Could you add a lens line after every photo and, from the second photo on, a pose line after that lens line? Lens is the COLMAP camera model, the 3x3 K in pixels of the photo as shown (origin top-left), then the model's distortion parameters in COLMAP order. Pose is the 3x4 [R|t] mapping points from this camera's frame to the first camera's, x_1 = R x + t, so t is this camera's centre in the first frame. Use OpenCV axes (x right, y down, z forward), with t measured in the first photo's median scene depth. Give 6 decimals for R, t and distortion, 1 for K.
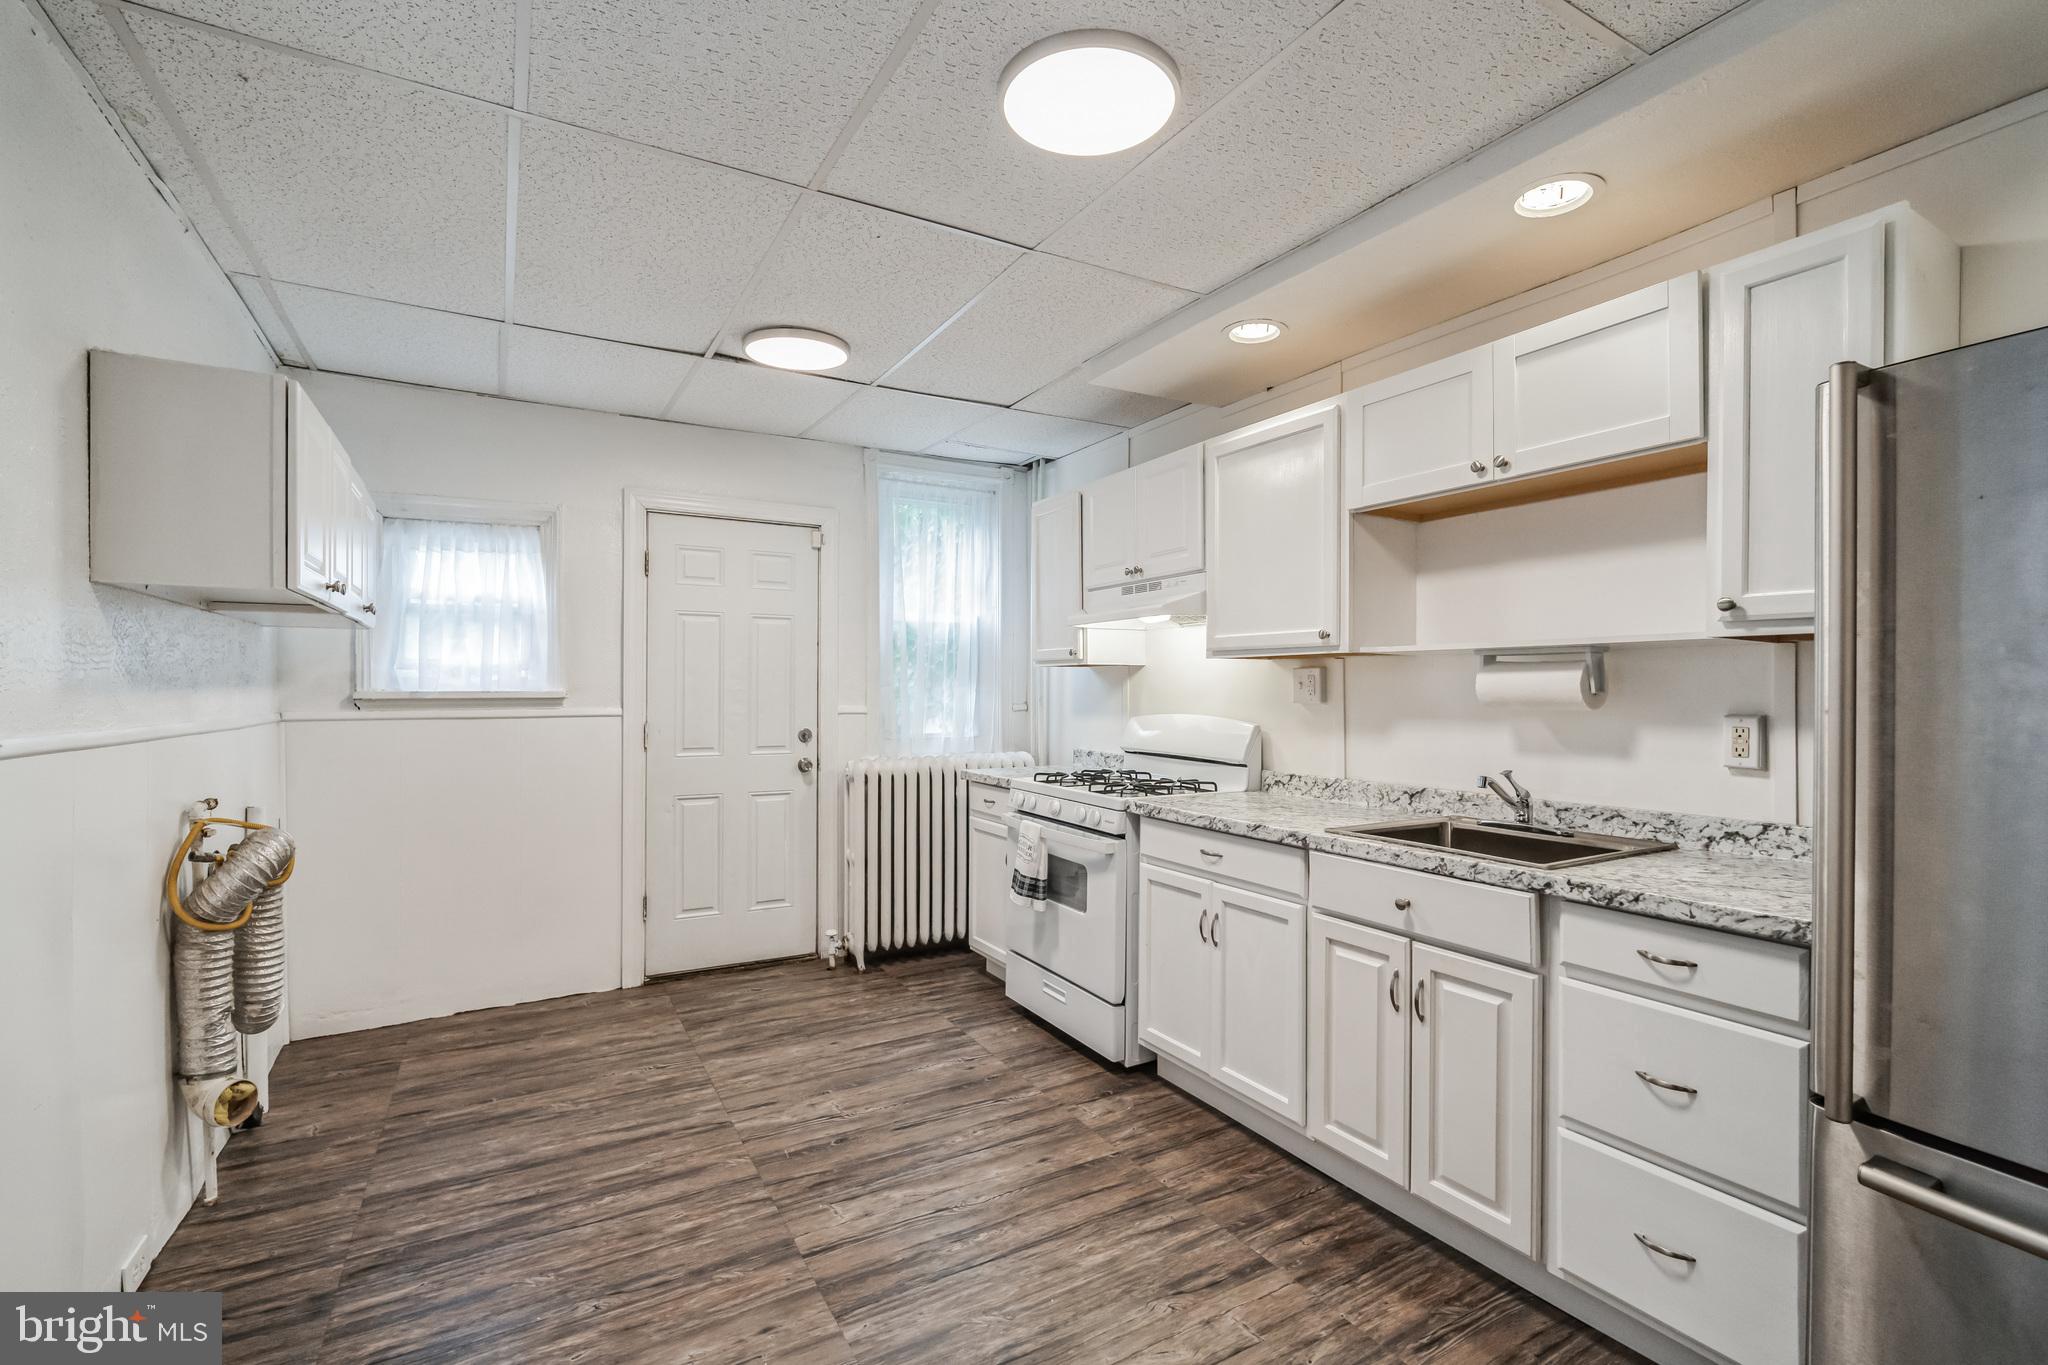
lens RADIAL K [[888.7, 0, 1033.5], [0, 888.7, 687.7], [0, 0, 1]] dist [-0.014084, 0.004122]
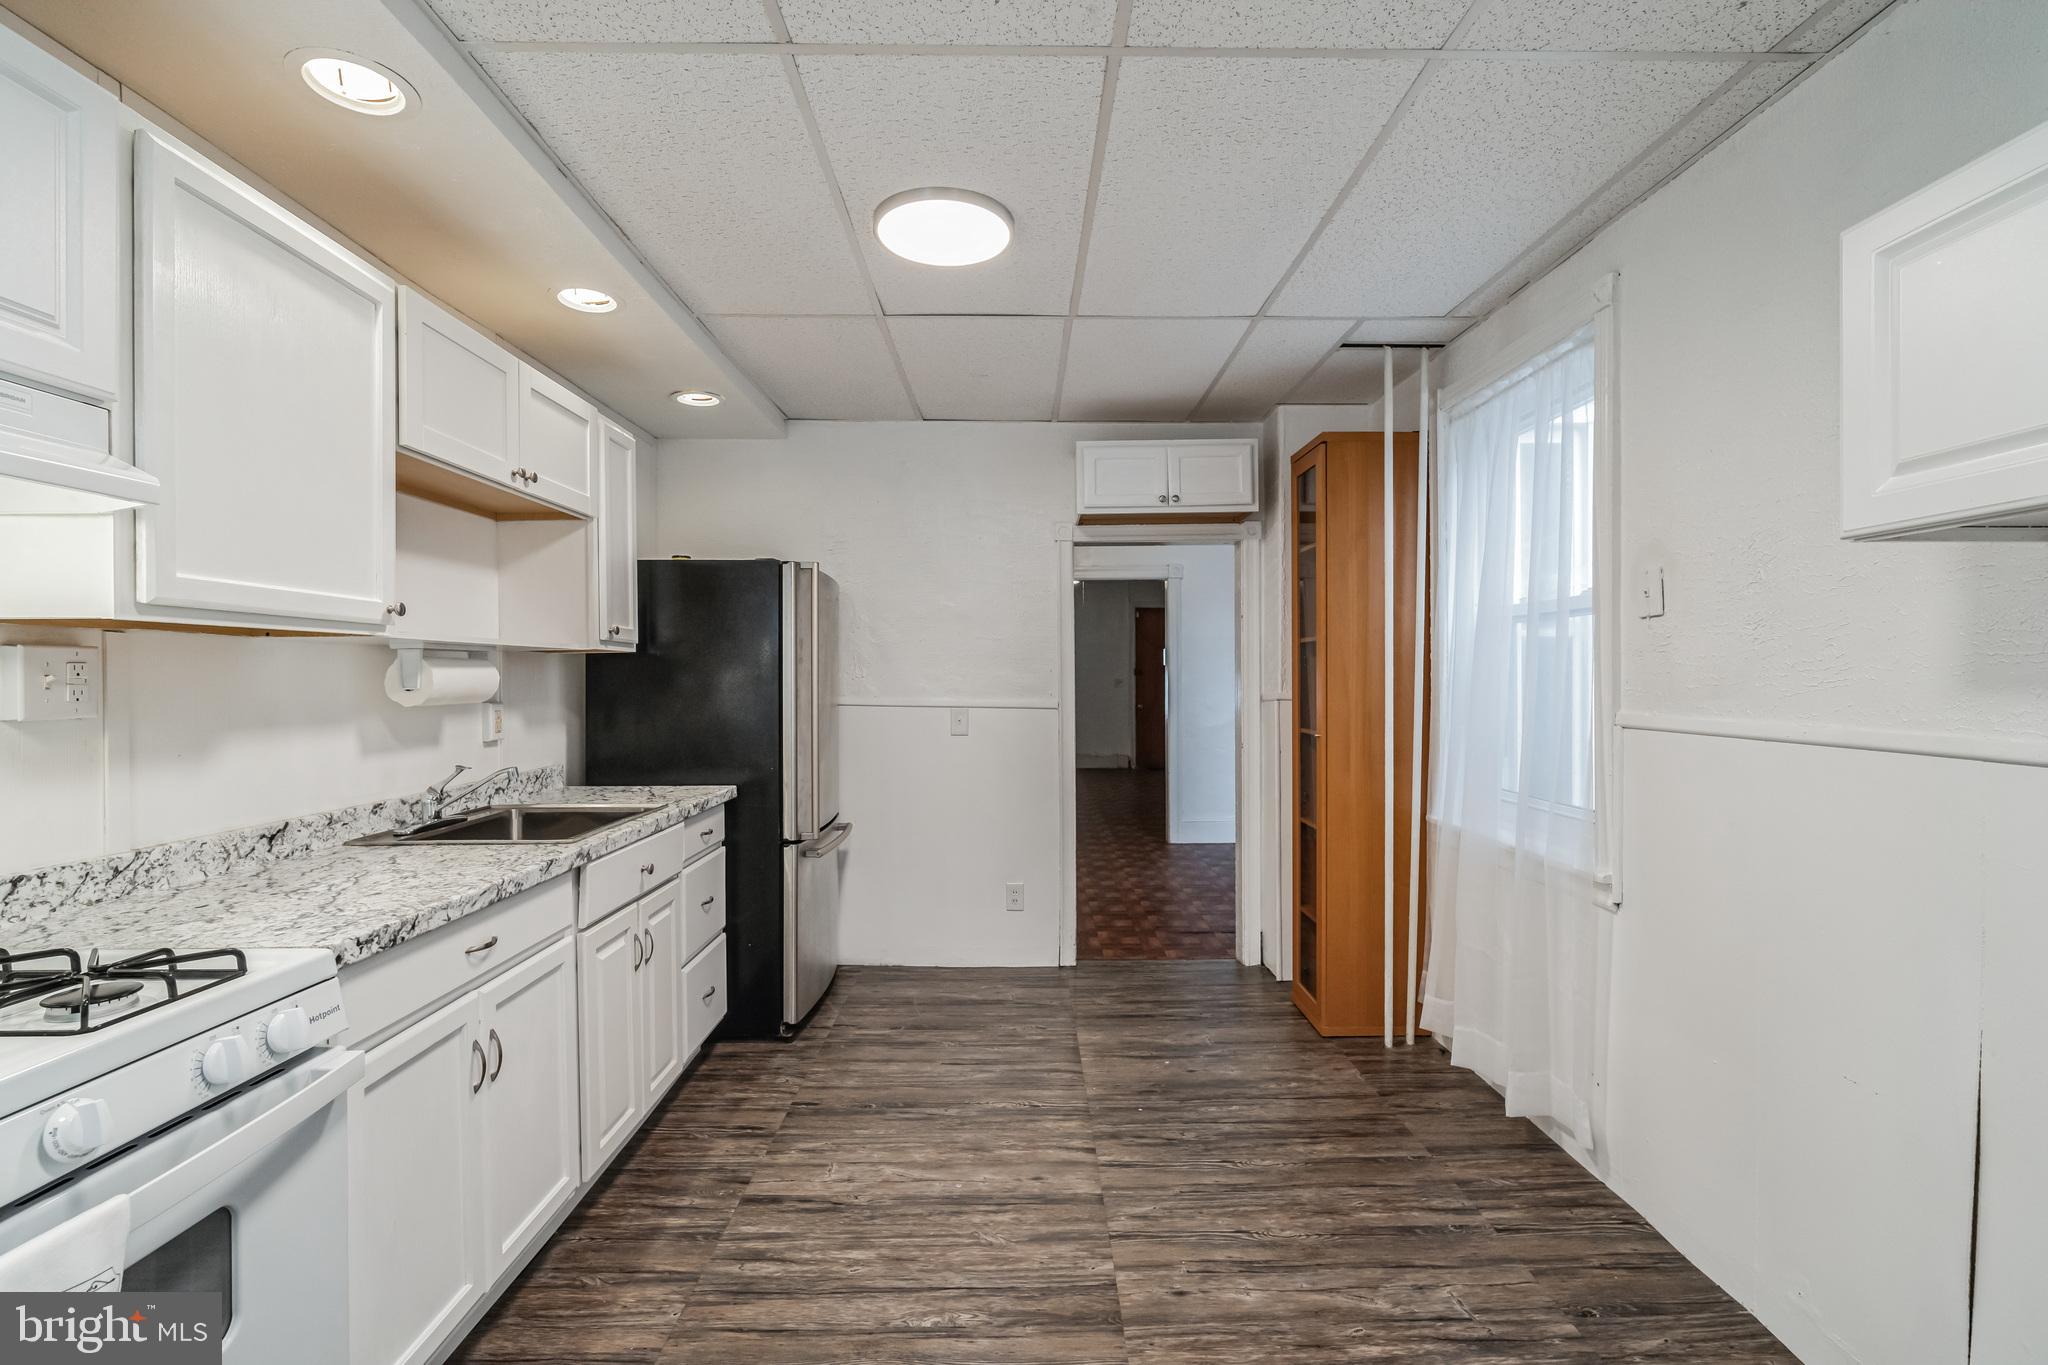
lens RADIAL K [[888.7, 0, 1010.0], [0, 888.7, 682.0], [0, 0, 1]] dist [-0.014084, 0.004122]
pose [[-0.854918, -0.001534, 0.518761, -0.433695], [0.002318, 0.999974, 0.006778, -0.005209], [-0.518758, 0.006997, -0.854892, 1.286747]]
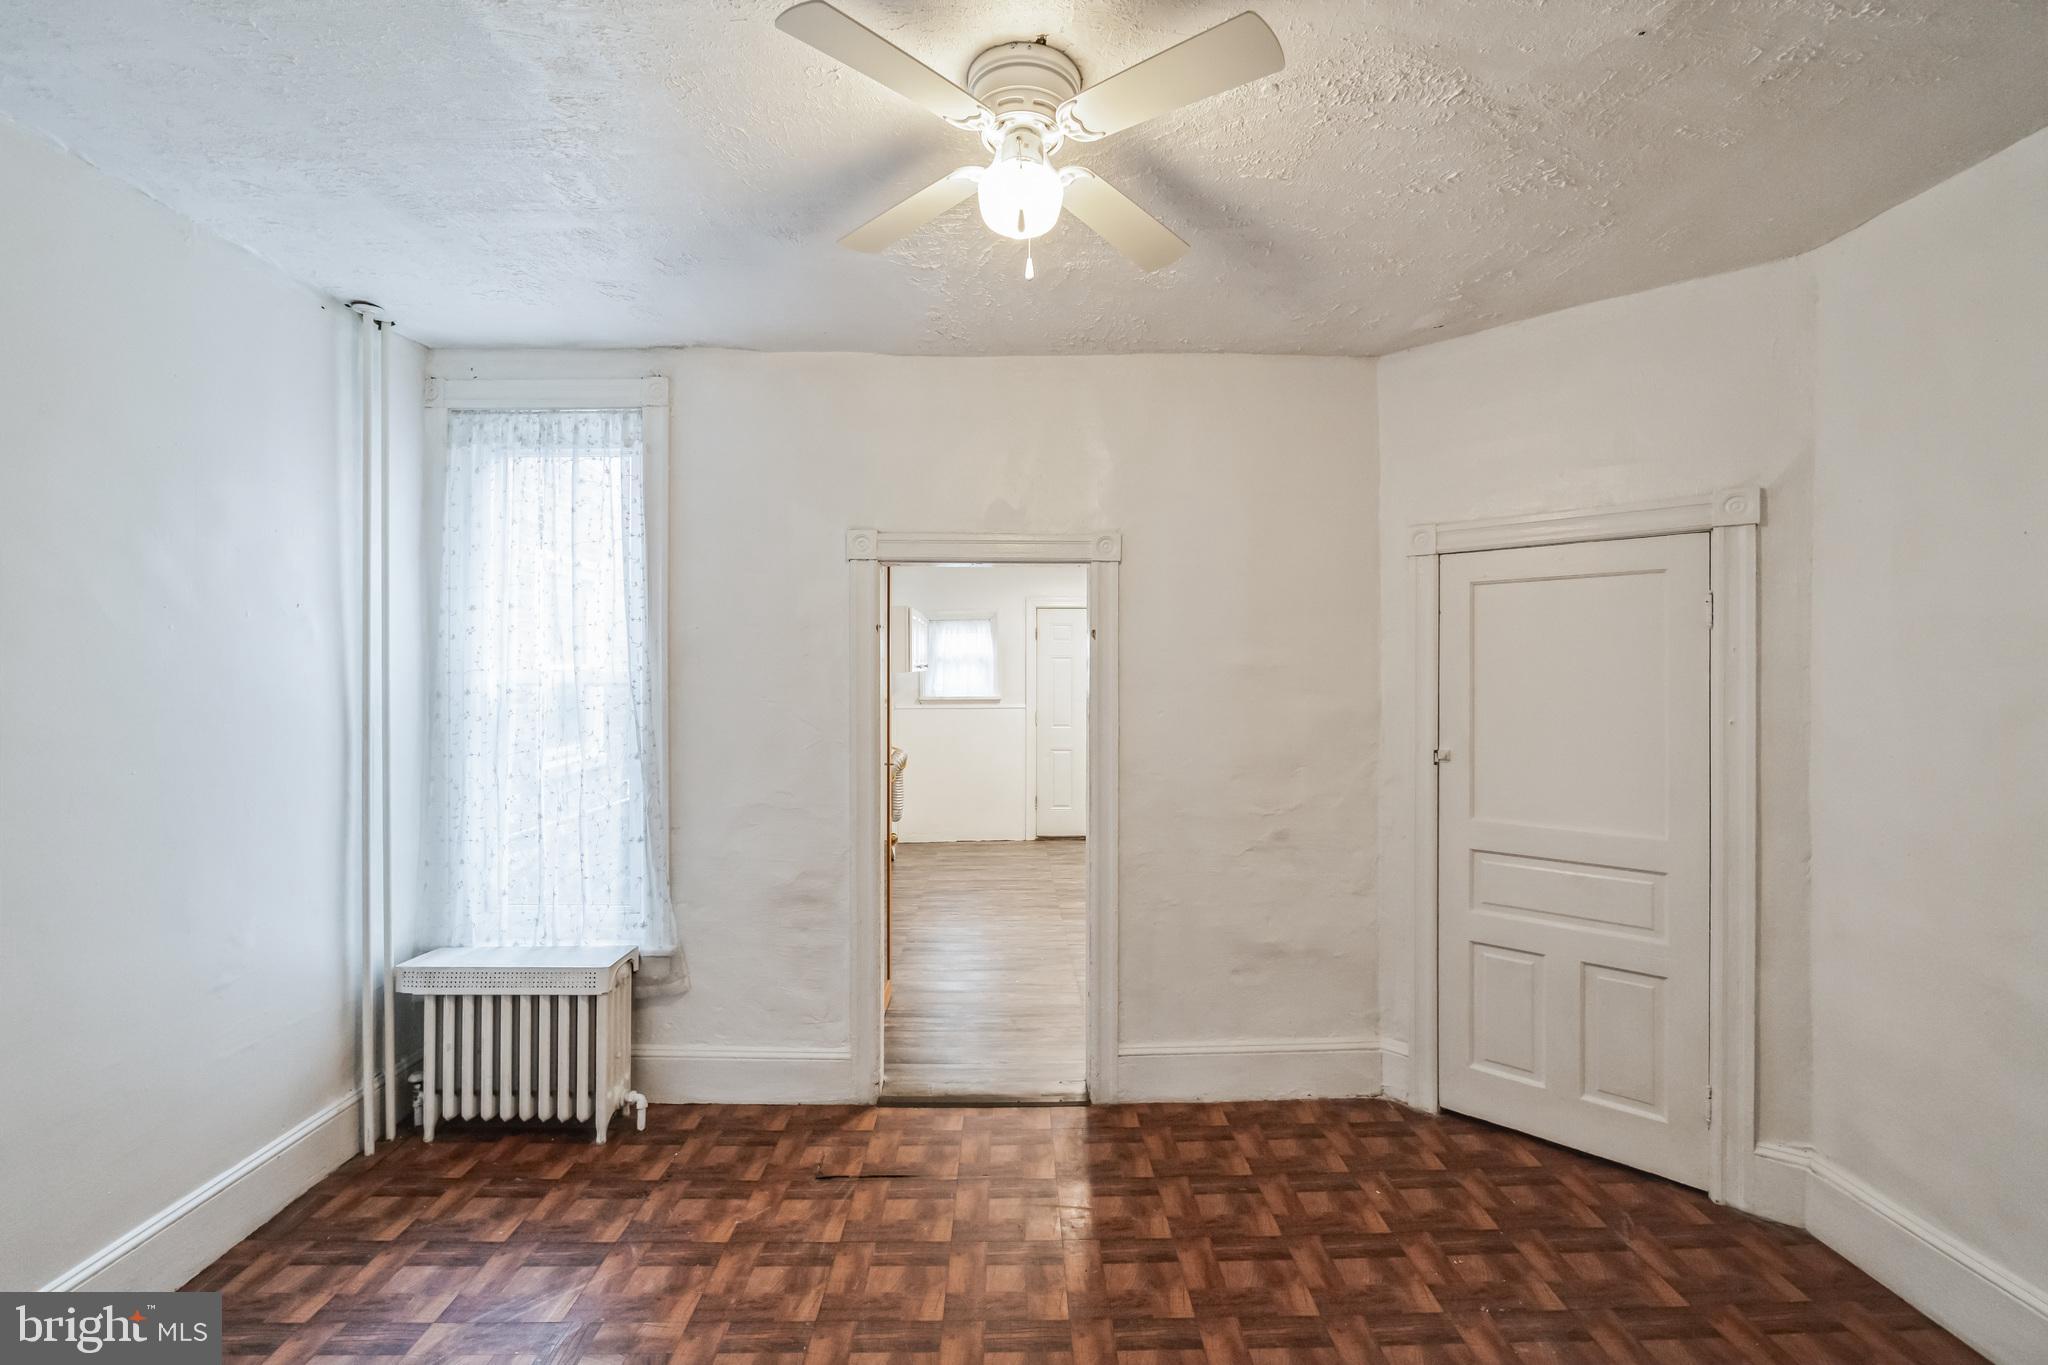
lens RADIAL K [[888.7, 0, 1036.8], [0, 888.7, 675.9], [0, 0, 1]] dist [-0.014084, 0.004122]
pose [[0.877657, -0.000247, -0.479289, 0.757748], [0.004887, 0.999953, 0.008433, -0.084094], [0.479264, -0.009743, 0.877617, -1.103797]]
